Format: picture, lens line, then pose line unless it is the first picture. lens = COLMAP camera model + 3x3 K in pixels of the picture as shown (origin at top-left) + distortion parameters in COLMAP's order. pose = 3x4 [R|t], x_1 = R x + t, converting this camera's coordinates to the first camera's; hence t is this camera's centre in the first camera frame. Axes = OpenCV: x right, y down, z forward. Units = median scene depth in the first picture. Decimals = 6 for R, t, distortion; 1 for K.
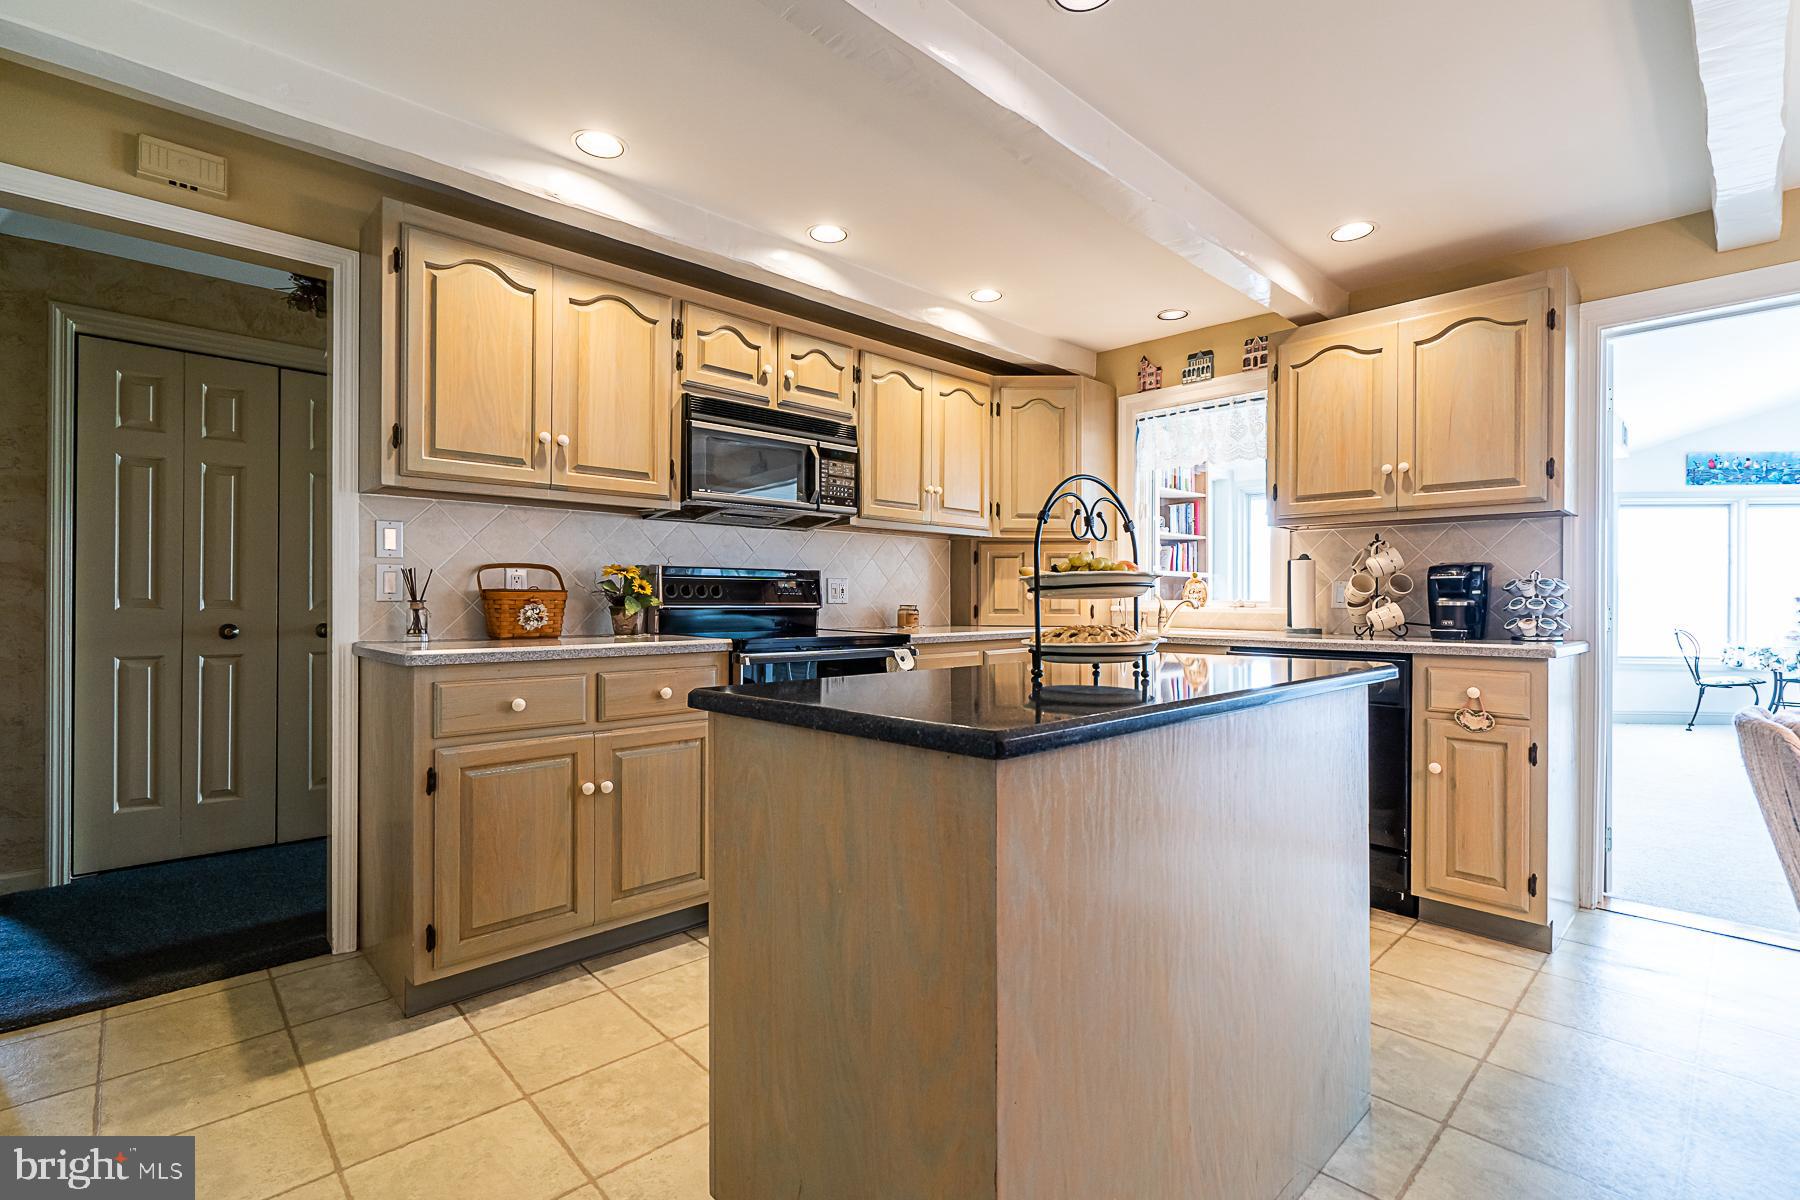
lens RADIAL K [[836.7, 0, 930.9], [0, 836.7, 599.8], [0, 0, 1]] dist [0.000163, 0.000412]
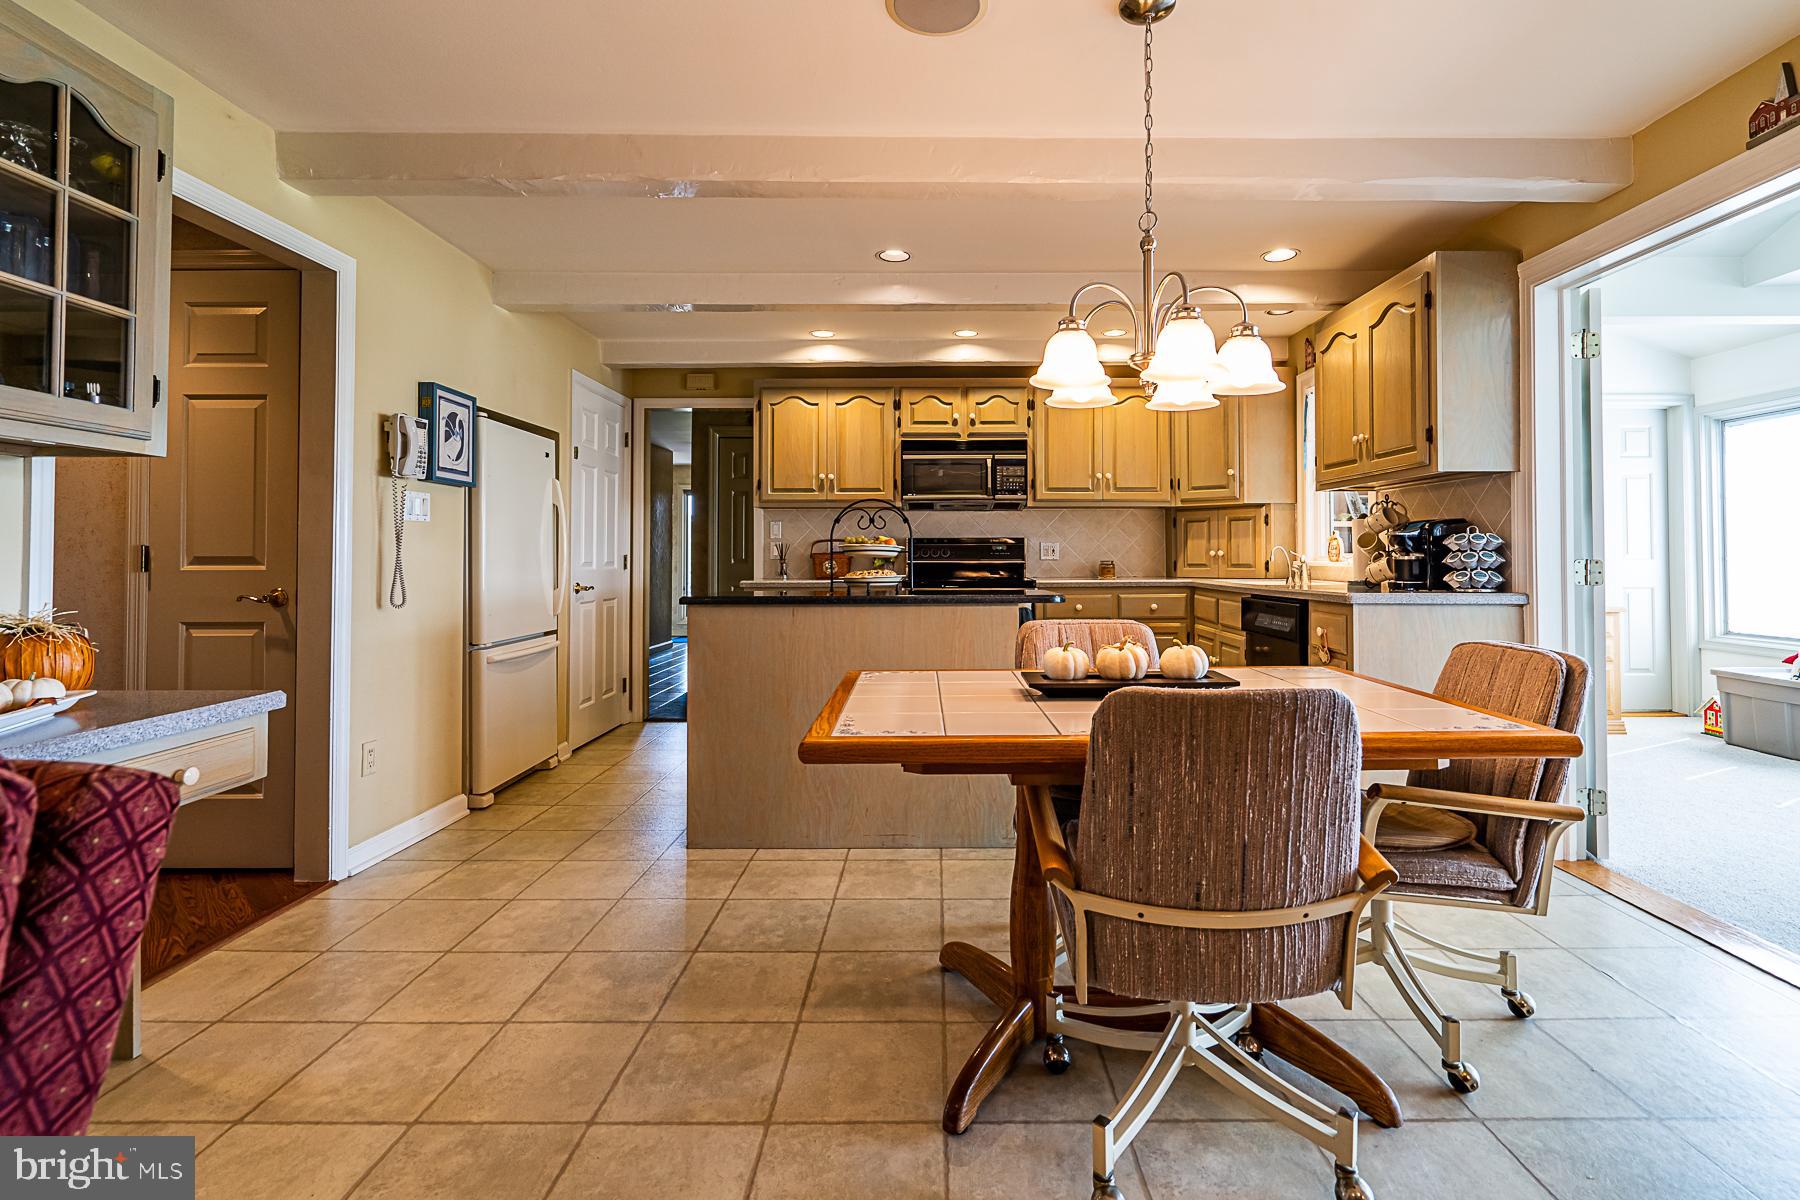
lens RADIAL K [[808.0, 0, 873.4], [0, 808.0, 541.7], [0, 0, 1]] dist [-0.003782, 0.006479]
pose [[0.726733, -0.019070, -0.686656, 0.714680], [0.005292, 0.999740, -0.022164, 0.002577], [0.686900, 0.012474, 0.726645, -0.235130]]
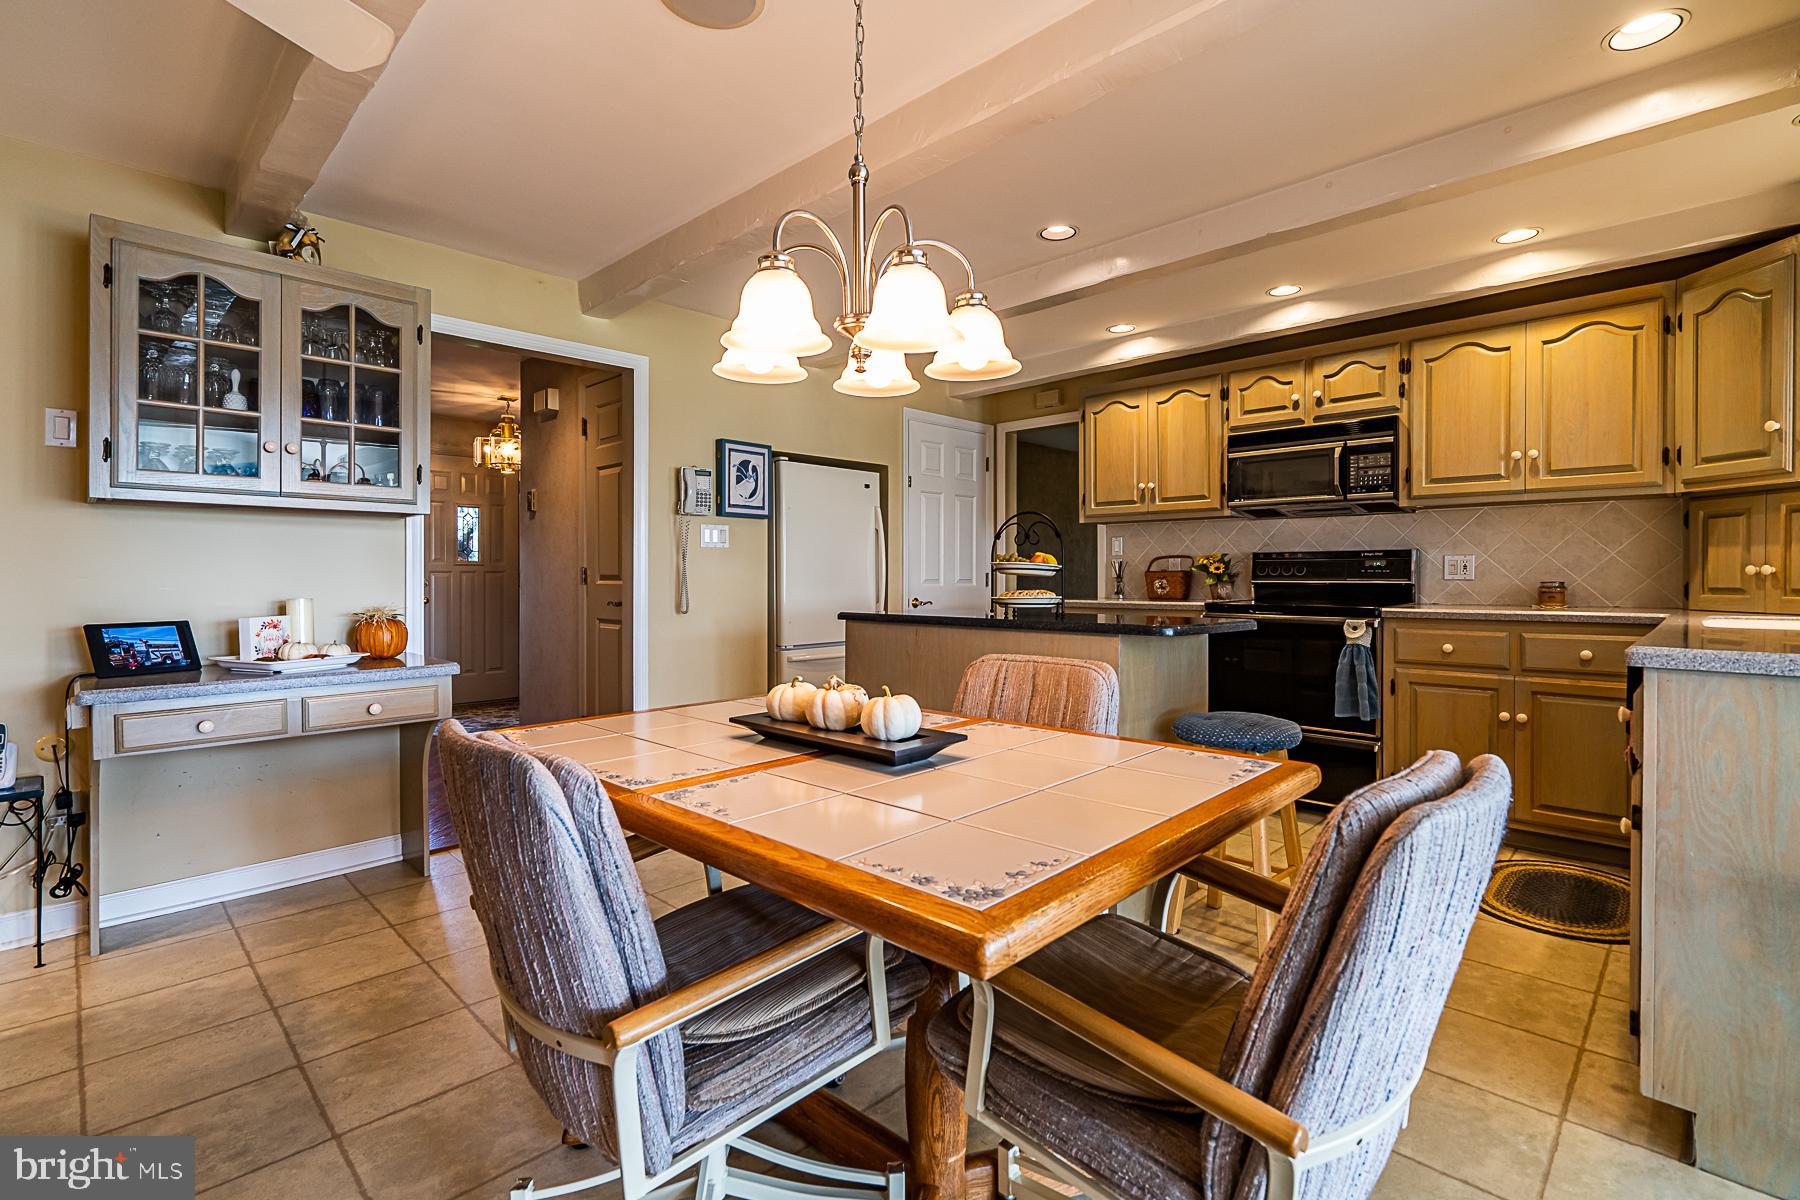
lens RADIAL K [[801.4, 0, 976.9], [0, 801.4, 575.4], [0, 0, 1]] dist [-0.000979, 0.000011]
pose [[0.085371, -0.003571, -0.996343, 0.925600], [0.001175, 0.999993, -0.003483, 0.001772], [0.996349, -0.000873, 0.085374, 0.381100]]
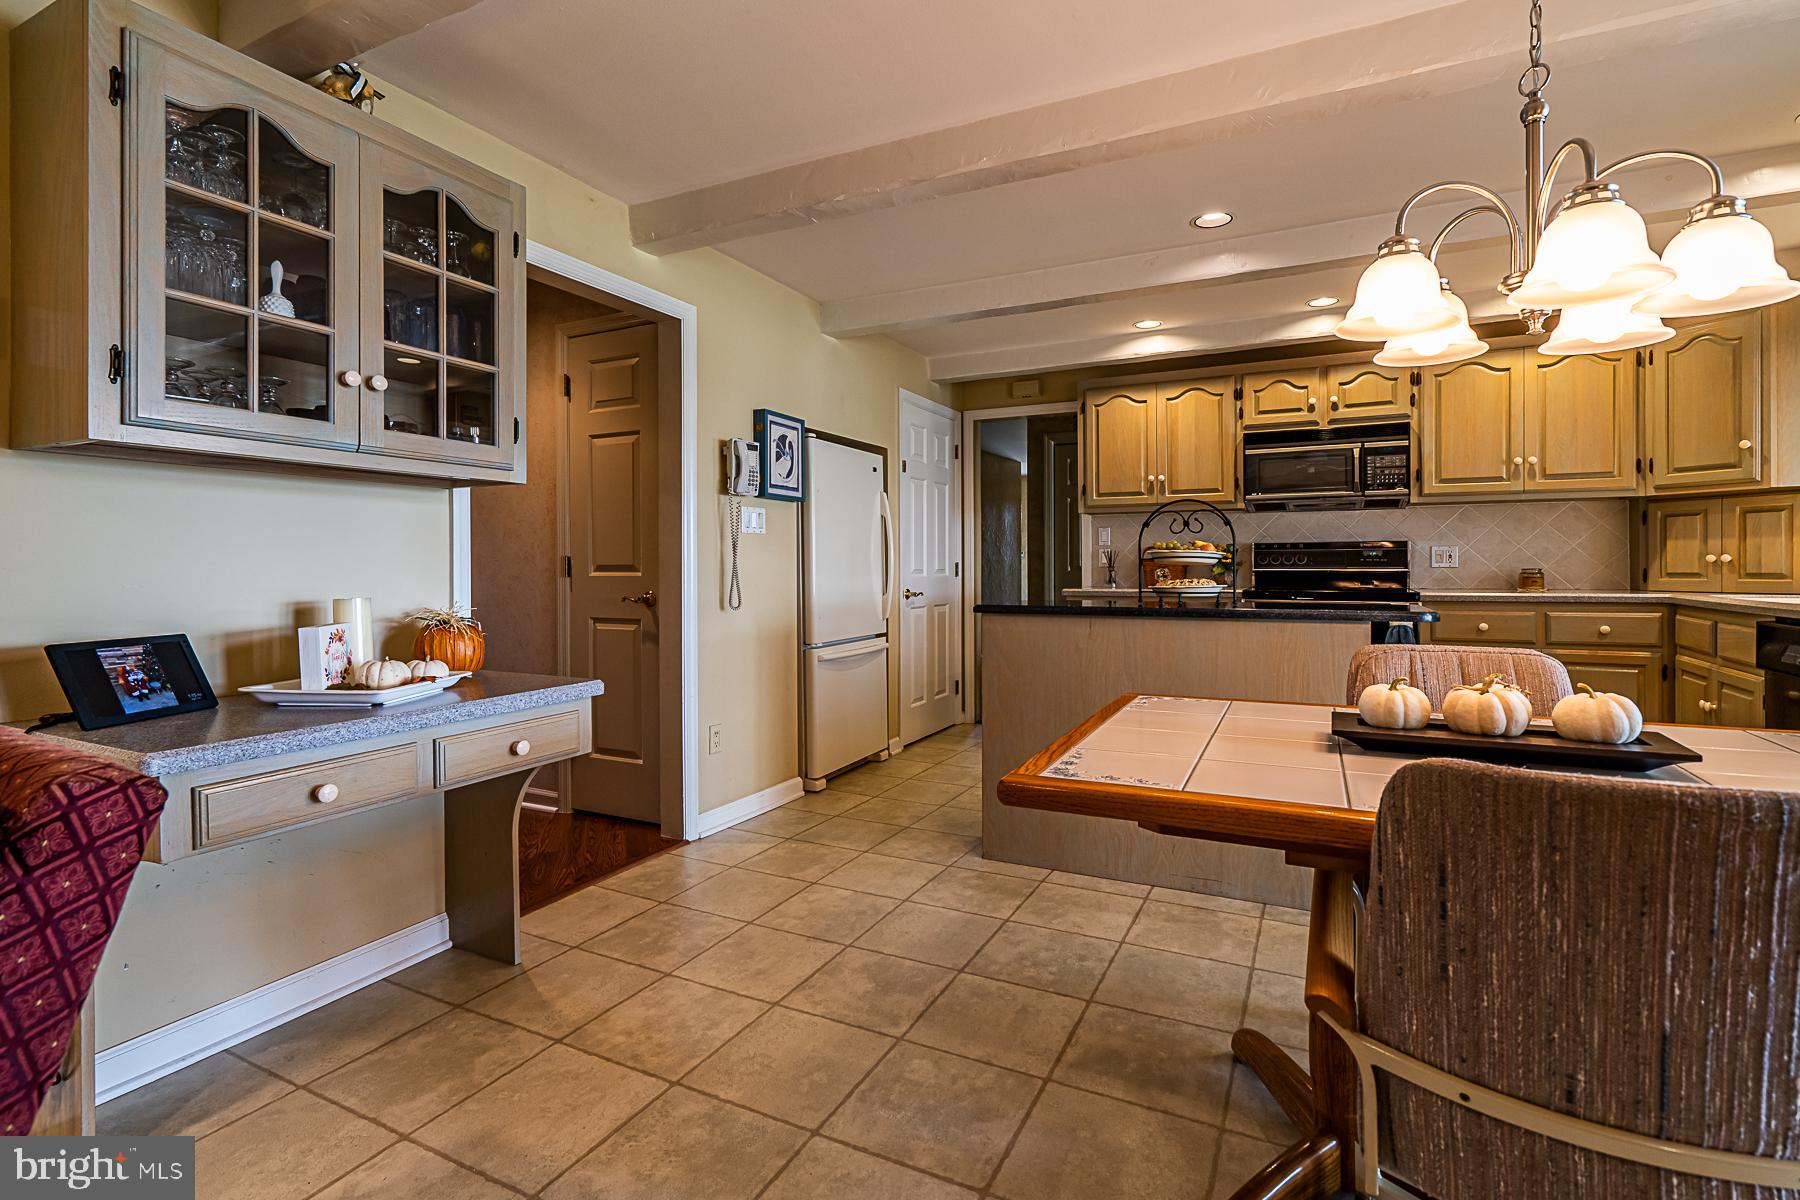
lens RADIAL K [[770.3, 0, 910.0], [0, 770.3, 565.8], [0, 0, 1]] dist [-0.001896, 0.001189]
pose [[0.374391, -0.005516, -0.927255, 0.700786], [0.005140, 0.999979, -0.003874, 0.002649], [0.927257, -0.003316, 0.374411, -0.104533]]
